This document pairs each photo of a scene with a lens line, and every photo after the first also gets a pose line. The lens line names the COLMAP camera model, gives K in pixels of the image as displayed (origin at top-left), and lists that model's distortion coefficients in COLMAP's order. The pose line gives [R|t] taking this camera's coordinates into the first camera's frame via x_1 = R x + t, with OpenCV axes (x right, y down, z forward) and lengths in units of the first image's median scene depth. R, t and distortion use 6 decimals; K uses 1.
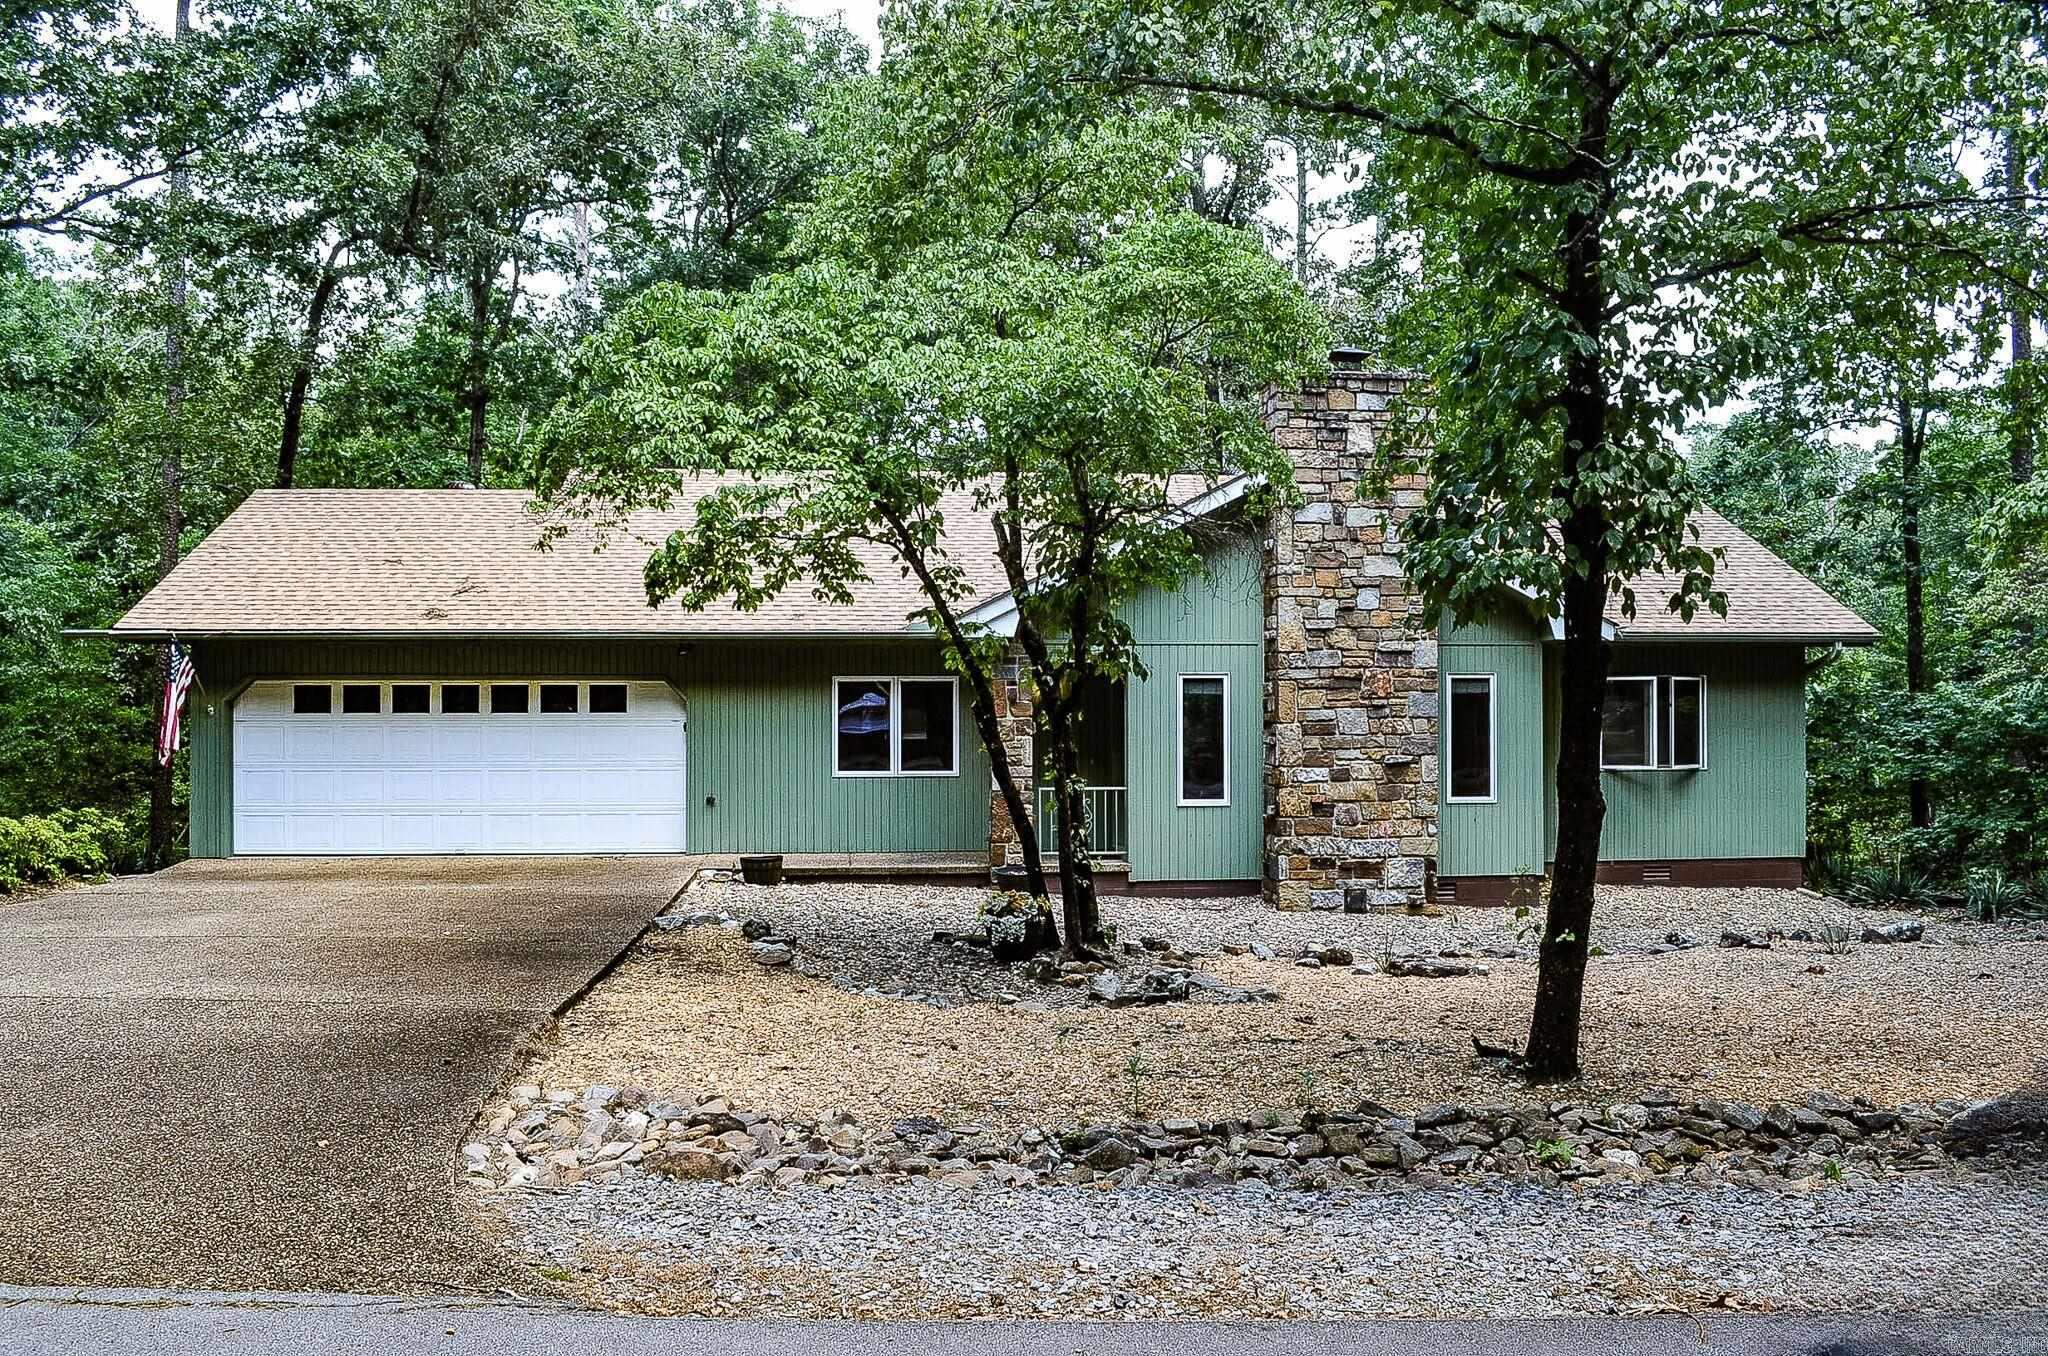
lens RADIAL K [[1614.0, 0, 1024.0], [0, 1614.0, 678.0], [0, 0, 1]] dist [-0.090568, -0.006254]
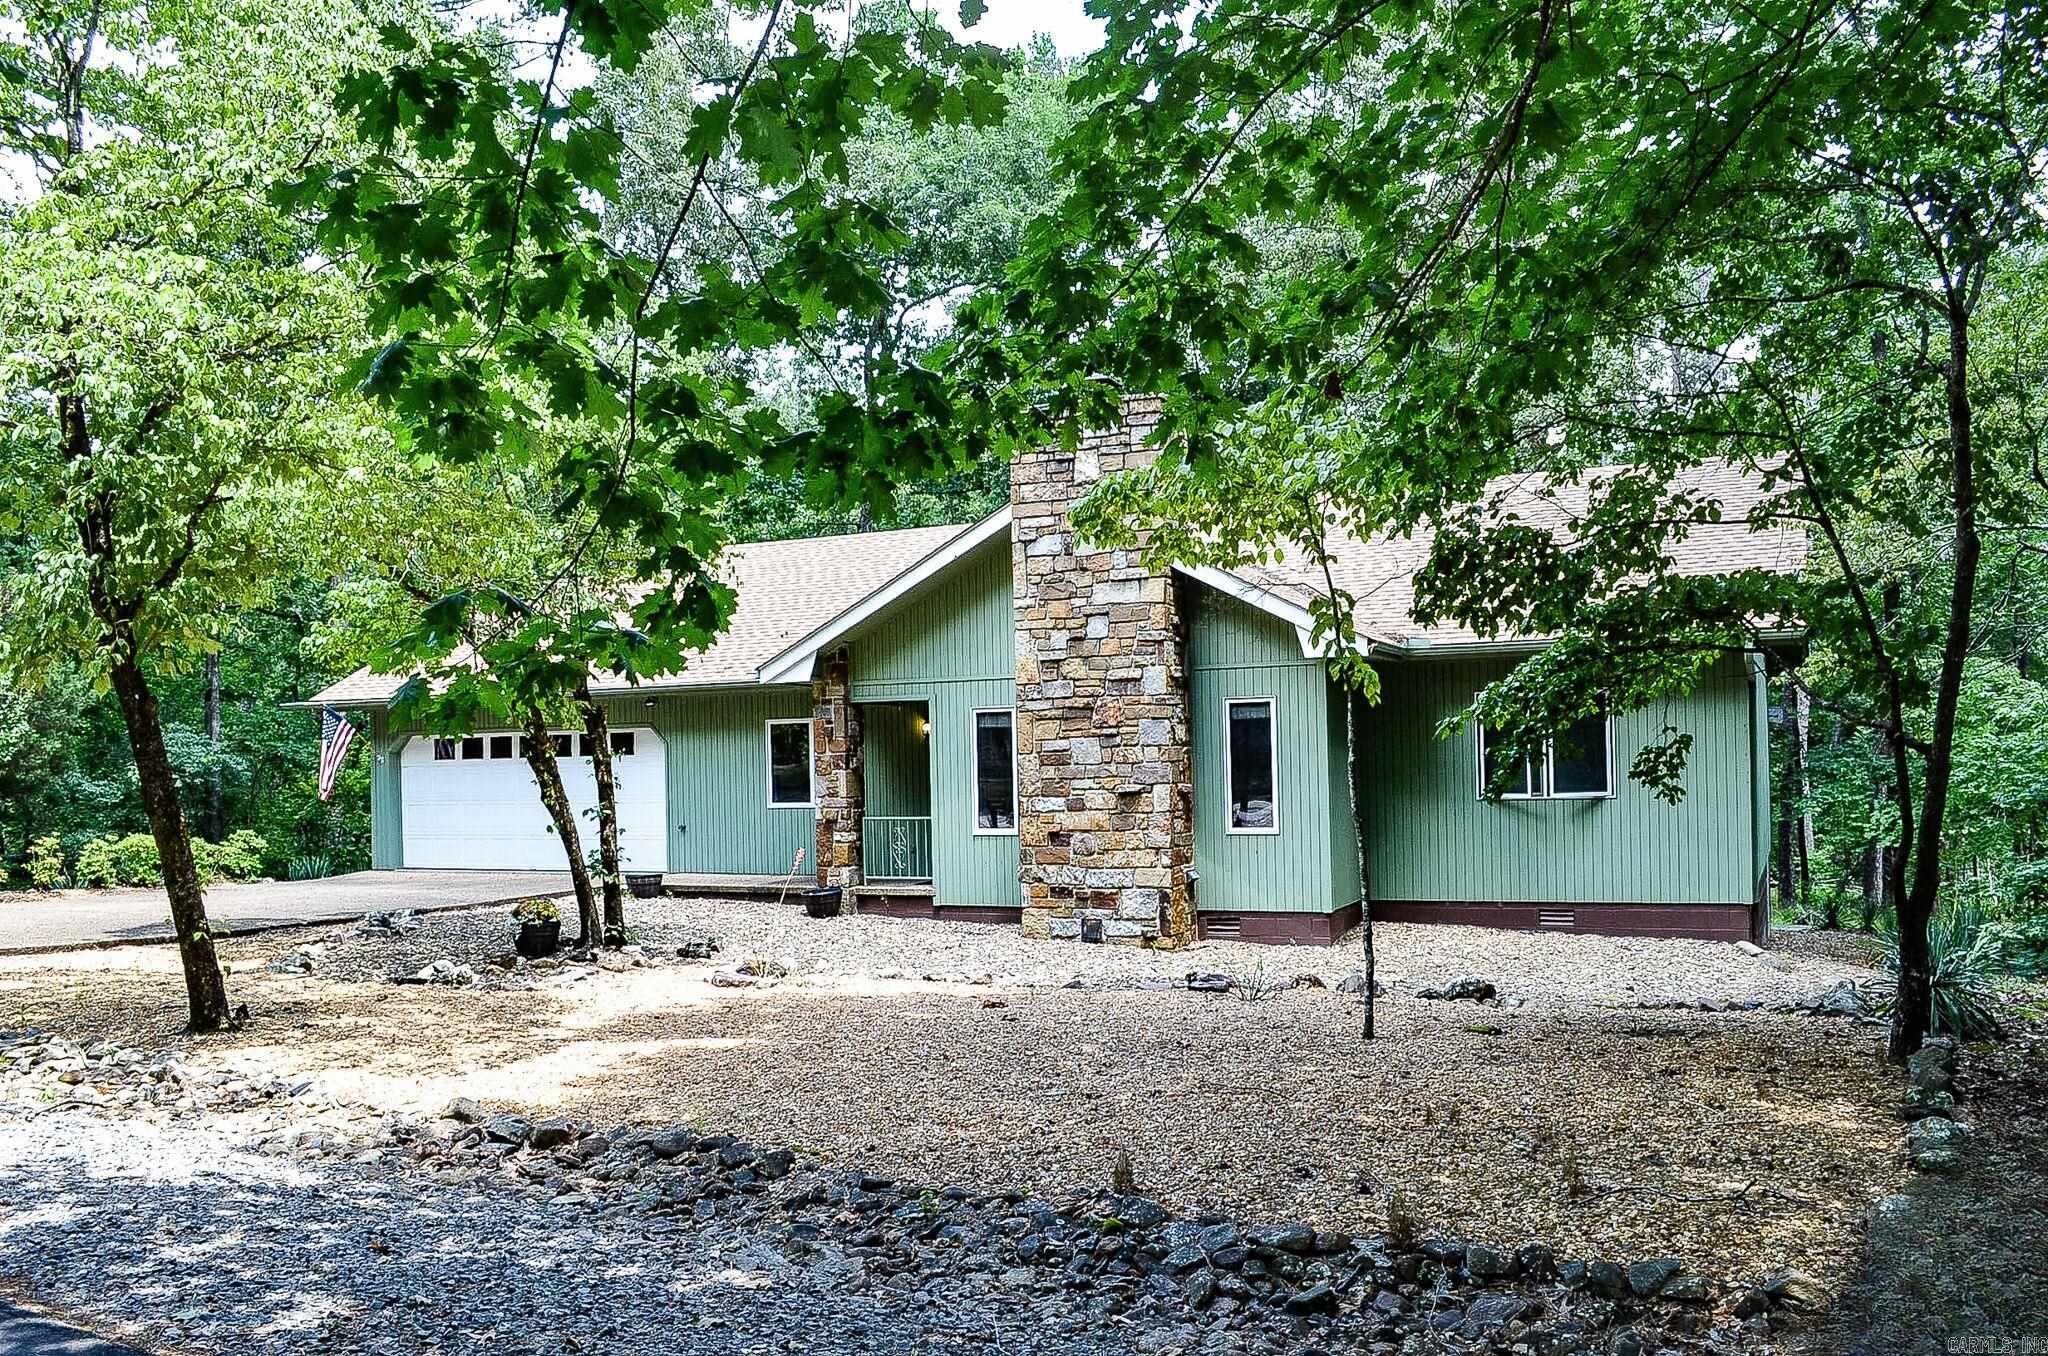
lens RADIAL K [[1633.2, 0, 1065.2], [0, 1633.2, 729.0], [0, 0, 1]] dist [-0.079035, -0.000756]
pose [[0.866402, -0.026684, -0.498633, 0.698076], [0.035064, 0.999357, 0.007446, 0.005251], [0.498114, -0.023935, 0.866781, 0.114739]]
